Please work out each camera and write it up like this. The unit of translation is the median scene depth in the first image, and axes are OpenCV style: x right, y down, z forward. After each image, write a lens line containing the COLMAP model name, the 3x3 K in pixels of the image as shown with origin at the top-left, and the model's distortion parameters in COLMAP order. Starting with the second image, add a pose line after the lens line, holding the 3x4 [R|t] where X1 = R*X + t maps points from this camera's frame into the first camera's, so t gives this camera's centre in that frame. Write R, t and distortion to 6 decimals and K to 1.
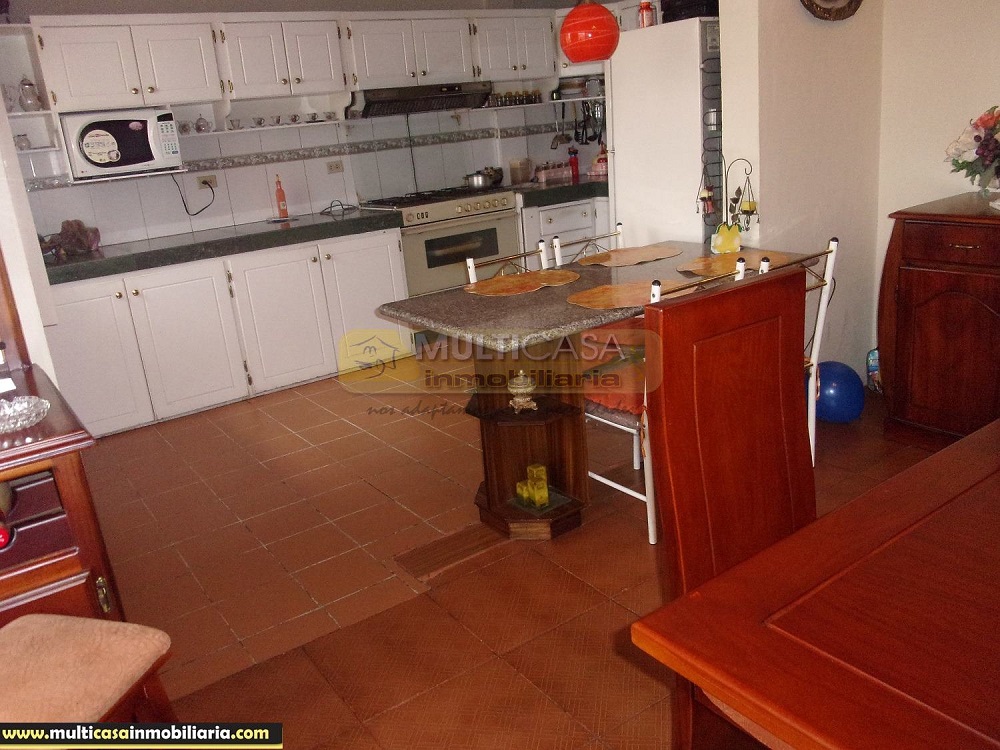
lens RADIAL K [[802.4, 0, 500.0], [0, 802.4, 375.0], [0, 0, 1]] dist [0.013729, -0.131792]
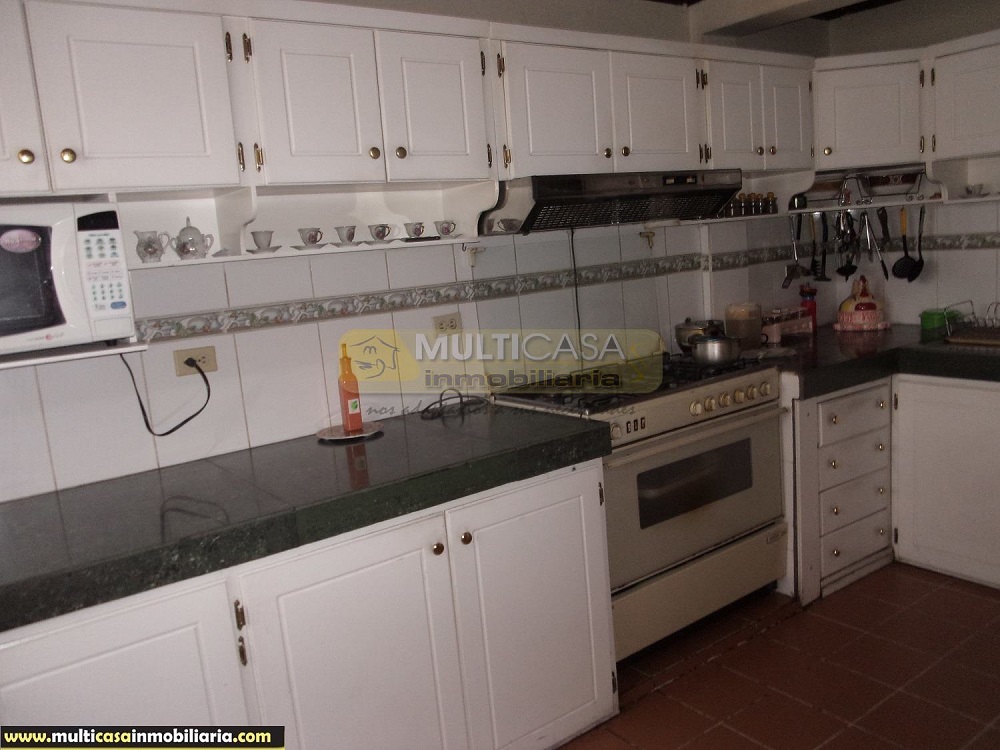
lens RADIAL K [[796.3, 0, 500.0], [0, 796.3, 375.0], [0, 0, 1]] dist [0.076015, -0.338206]
pose [[0.999918, 0.002861, 0.012468, -0.184394], [-0.000978, 0.988914, -0.148488, -0.155500], [-0.012755, 0.148464, 0.988836, 0.510699]]
